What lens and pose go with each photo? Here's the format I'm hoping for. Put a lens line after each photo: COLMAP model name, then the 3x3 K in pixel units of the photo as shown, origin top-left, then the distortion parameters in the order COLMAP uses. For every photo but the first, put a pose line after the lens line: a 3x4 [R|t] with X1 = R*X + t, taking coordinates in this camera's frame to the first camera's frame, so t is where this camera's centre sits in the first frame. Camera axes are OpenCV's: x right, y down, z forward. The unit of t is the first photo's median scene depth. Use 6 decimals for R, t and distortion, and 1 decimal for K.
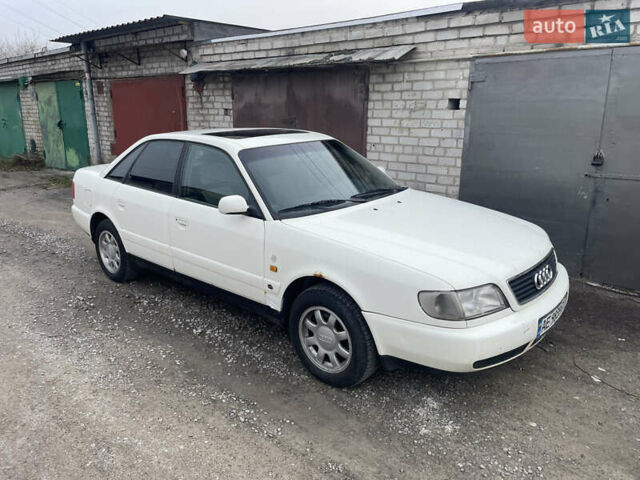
lens RADIAL K [[483.6, 0, 321.4], [0, 483.6, 237.0], [0, 0, 1]] dist [0.062252, -0.073673]
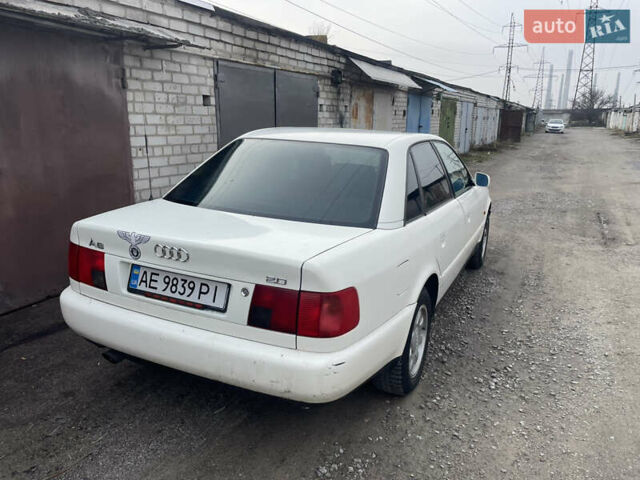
lens RADIAL K [[483.6, 0, 321.4], [0, 483.6, 242.1], [0, 0, 1]] dist [0.062252, -0.073673]
pose [[-0.256786, -0.240811, 0.935987, -0.762968], [0.237679, 0.922983, 0.302672, -0.232108], [-0.936787, 0.300187, -0.179774, 0.969881]]
